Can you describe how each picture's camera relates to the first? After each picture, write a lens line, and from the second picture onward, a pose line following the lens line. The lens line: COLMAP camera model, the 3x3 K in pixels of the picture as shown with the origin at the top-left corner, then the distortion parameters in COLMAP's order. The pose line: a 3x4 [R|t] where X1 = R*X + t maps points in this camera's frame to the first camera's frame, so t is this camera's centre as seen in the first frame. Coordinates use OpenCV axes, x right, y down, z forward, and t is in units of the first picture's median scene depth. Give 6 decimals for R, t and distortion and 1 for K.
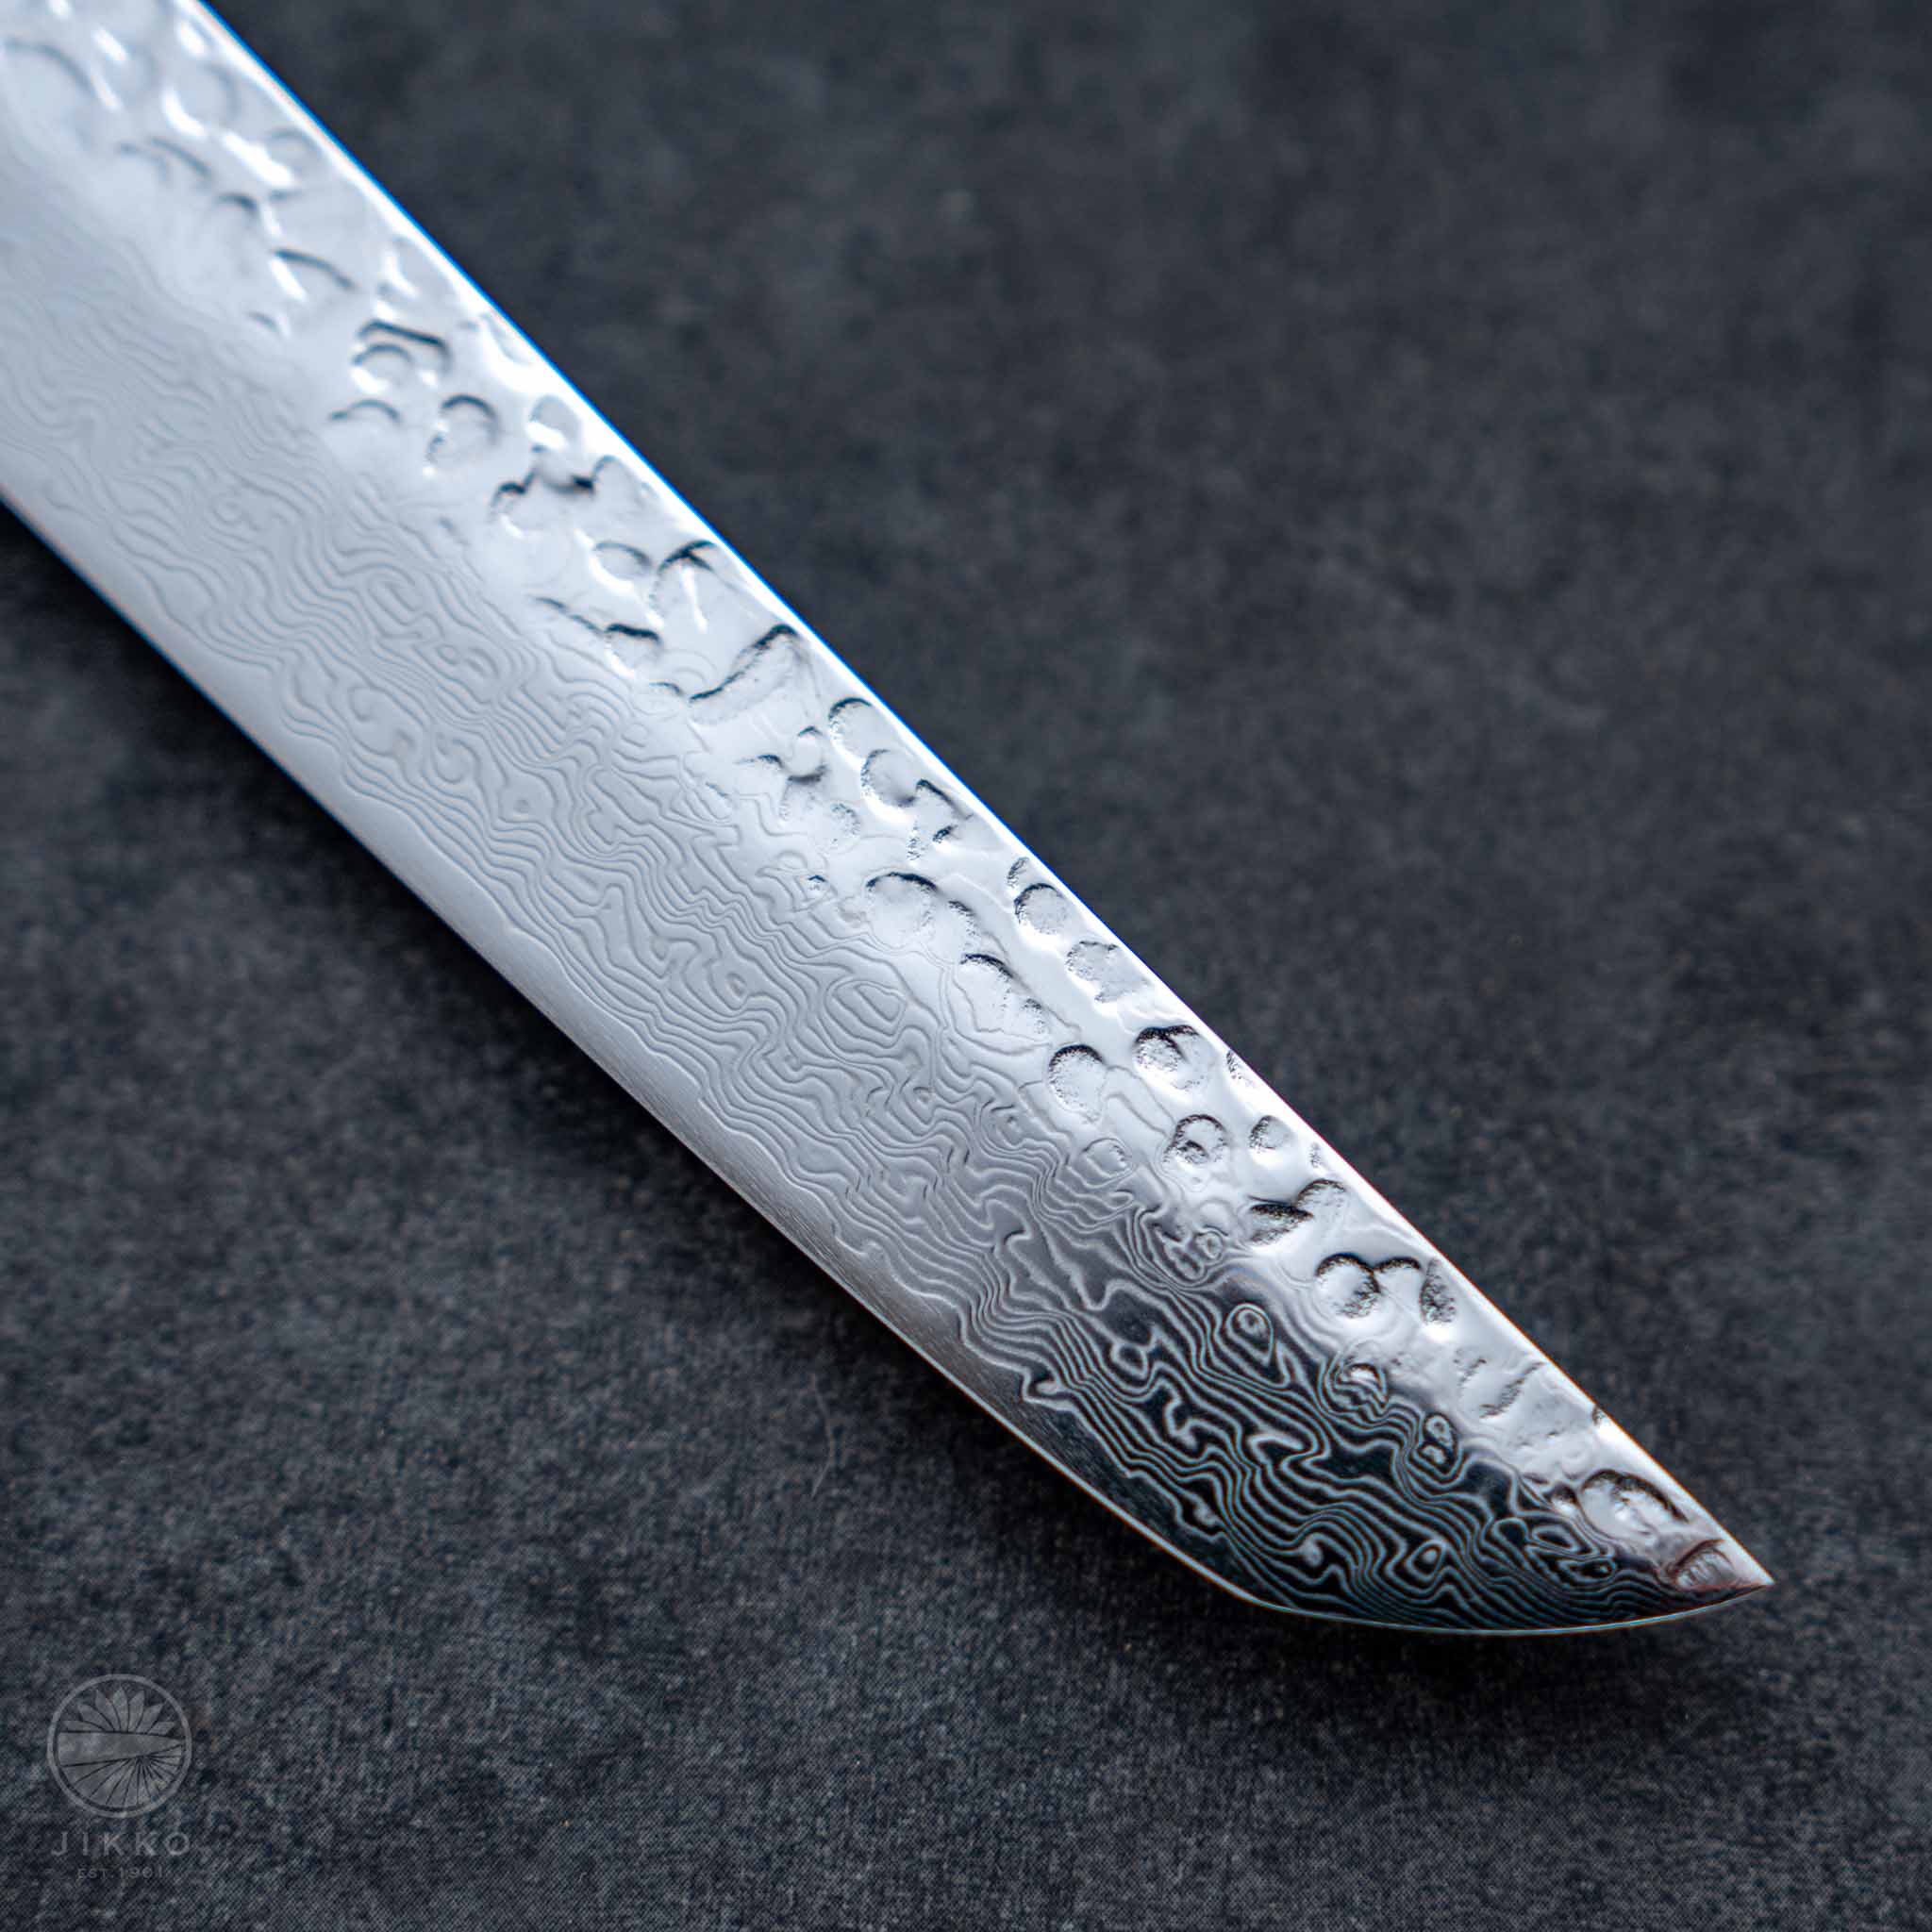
lens RADIAL K [[6461.6, 0, 966.0], [0, 6461.6, 966.0], [0, 0, 1]] dist [0.301113, 2.067116]
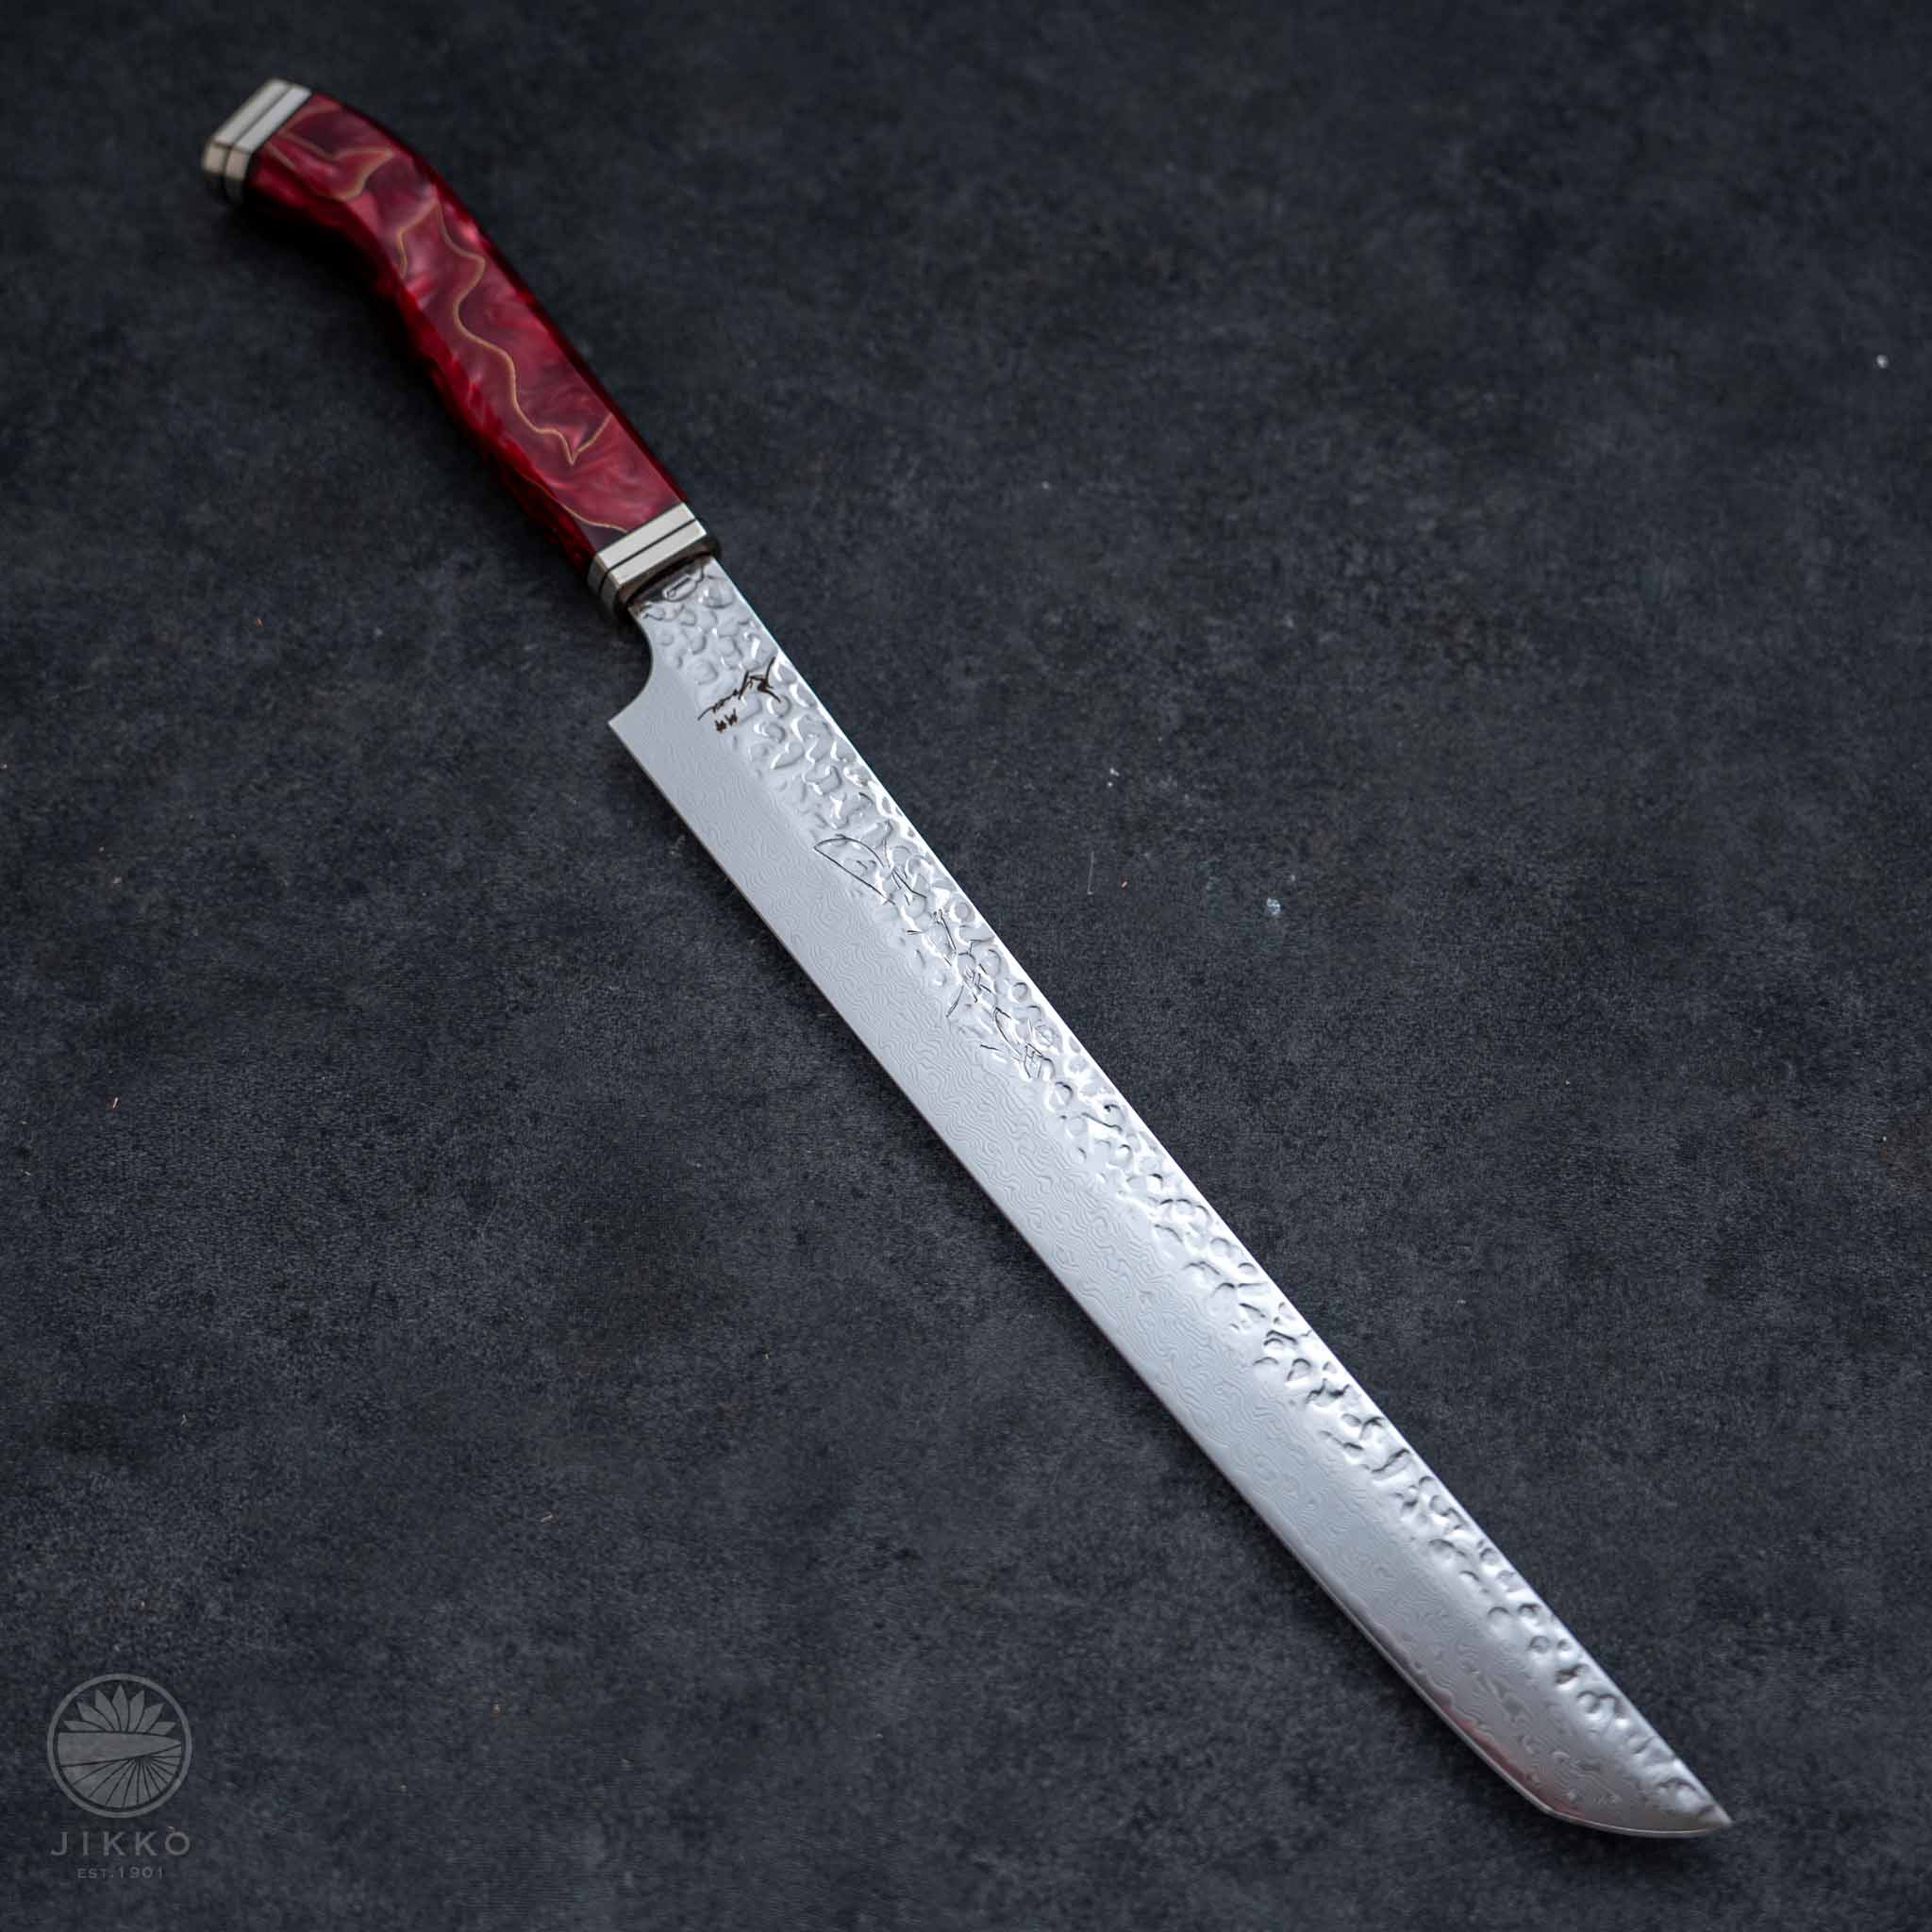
lens RADIAL K [[2955.2, 0, 966.0], [0, 2955.2, 966.0], [0, 0, 1]] dist [-0.005590, 0.128124]
pose [[0.994167, 0.093782, -0.053255, -0.172758], [-0.100629, 0.984262, -0.145267, -0.052897], [0.038794, 0.149779, 0.987958, -0.355315]]
